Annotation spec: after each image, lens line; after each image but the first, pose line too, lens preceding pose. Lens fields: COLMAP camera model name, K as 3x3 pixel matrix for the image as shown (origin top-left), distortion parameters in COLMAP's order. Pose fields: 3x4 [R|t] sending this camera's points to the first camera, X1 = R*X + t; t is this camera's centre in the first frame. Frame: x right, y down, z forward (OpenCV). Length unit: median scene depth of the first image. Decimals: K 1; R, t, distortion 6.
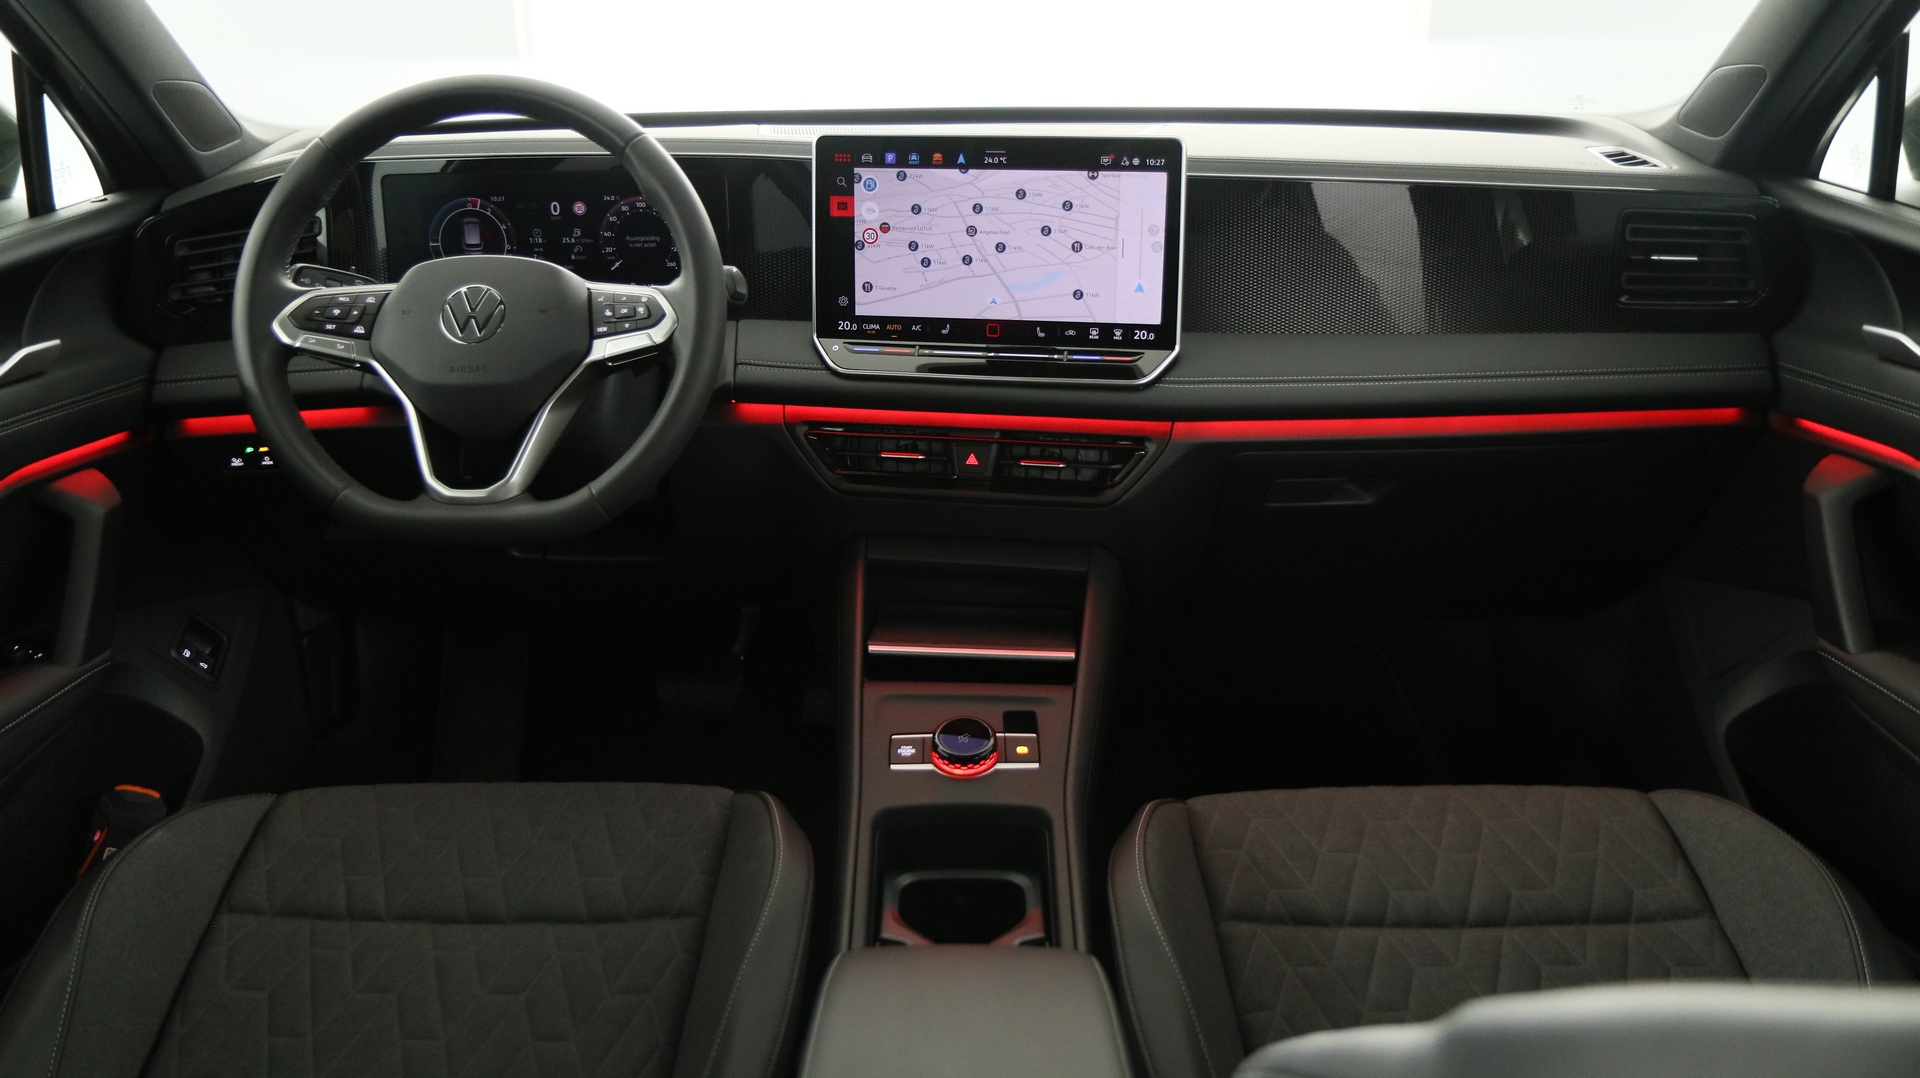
lens RADIAL K [[1461.1, 0, 960.3], [0, 1461.1, 544.7], [0, 0, 1]] dist [-0.026343, 0.024061]
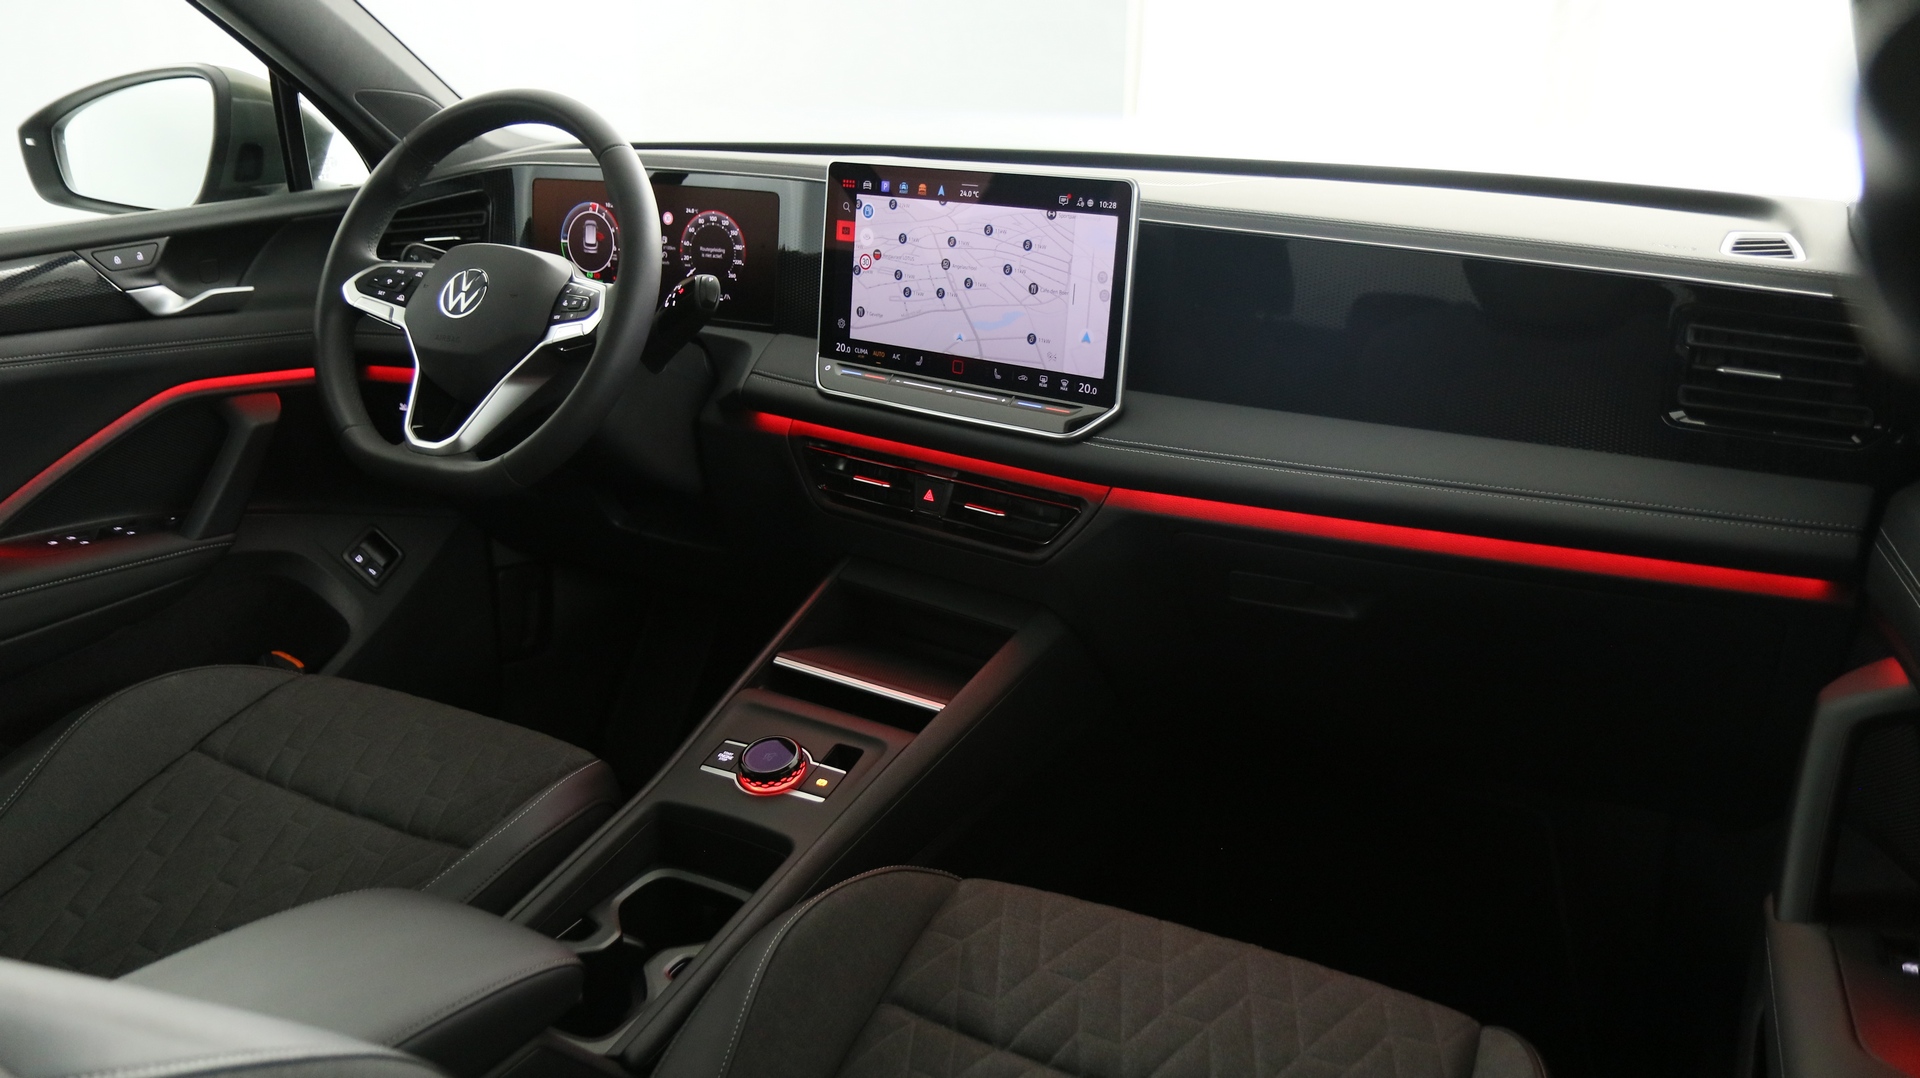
lens RADIAL K [[1461.1, 0, 959.1], [0, 1461.1, 551.4], [0, 0, 1]] dist [-0.026343, 0.024061]
pose [[0.882481, 0.166838, -0.439764, 0.480814], [-0.185107, 0.982717, 0.001369, -0.027639], [0.432392, 0.080195, 0.898112, 0.135515]]
